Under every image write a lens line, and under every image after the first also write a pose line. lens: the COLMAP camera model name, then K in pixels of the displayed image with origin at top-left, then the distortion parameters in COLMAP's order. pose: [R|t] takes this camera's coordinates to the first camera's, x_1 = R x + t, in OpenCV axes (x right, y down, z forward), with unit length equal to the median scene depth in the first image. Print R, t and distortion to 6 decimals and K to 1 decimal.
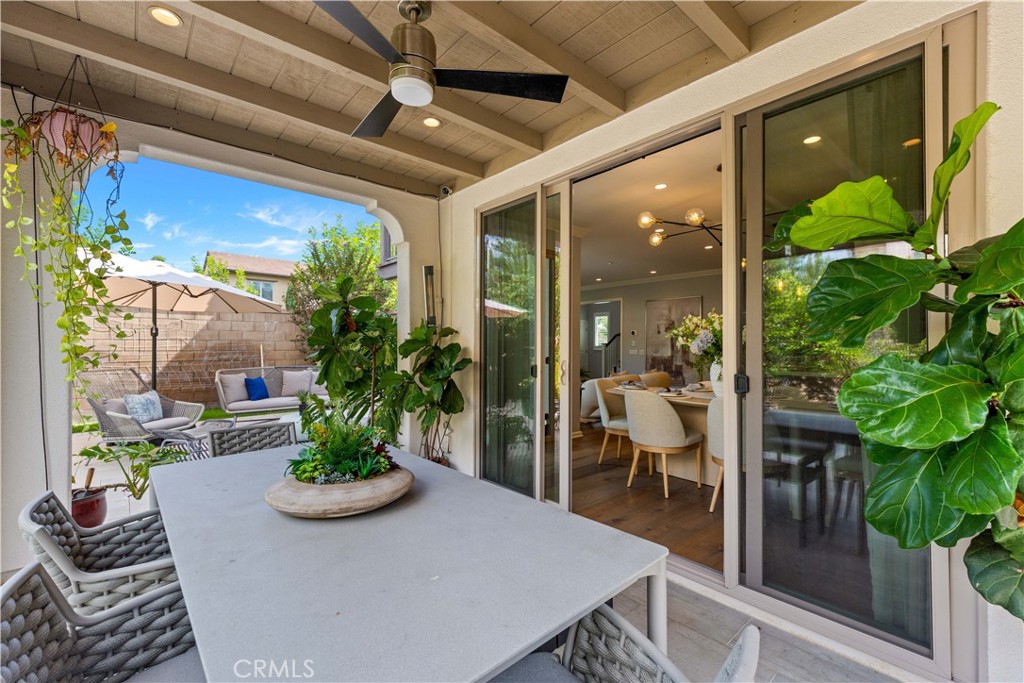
lens RADIAL K [[425.4, 0, 511.4], [0, 425.4, 344.2], [0, 0, 1]] dist [-0.007752, -0.000723]
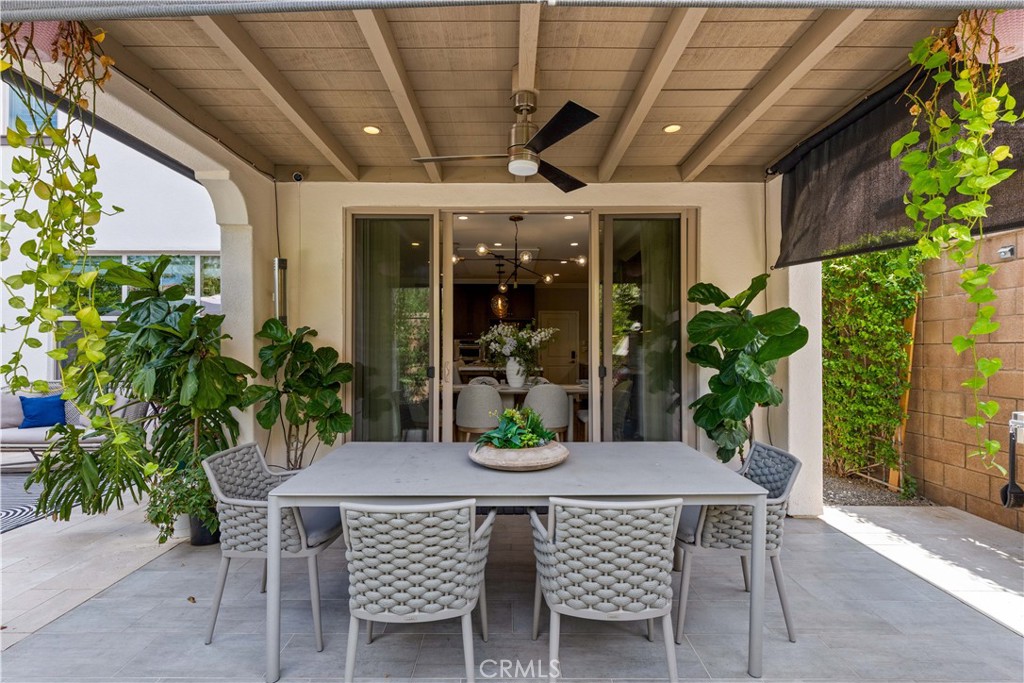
lens RADIAL K [[488.1, 0, 511.3], [0, 488.1, 344.3], [0, 0, 1]] dist [-0.004664, -0.000246]
pose [[0.659862, 0.003778, 0.751377, -0.896573], [0.000472, 0.999985, -0.005444, -0.004578], [-0.751387, 0.003947, 0.659850, -0.016406]]
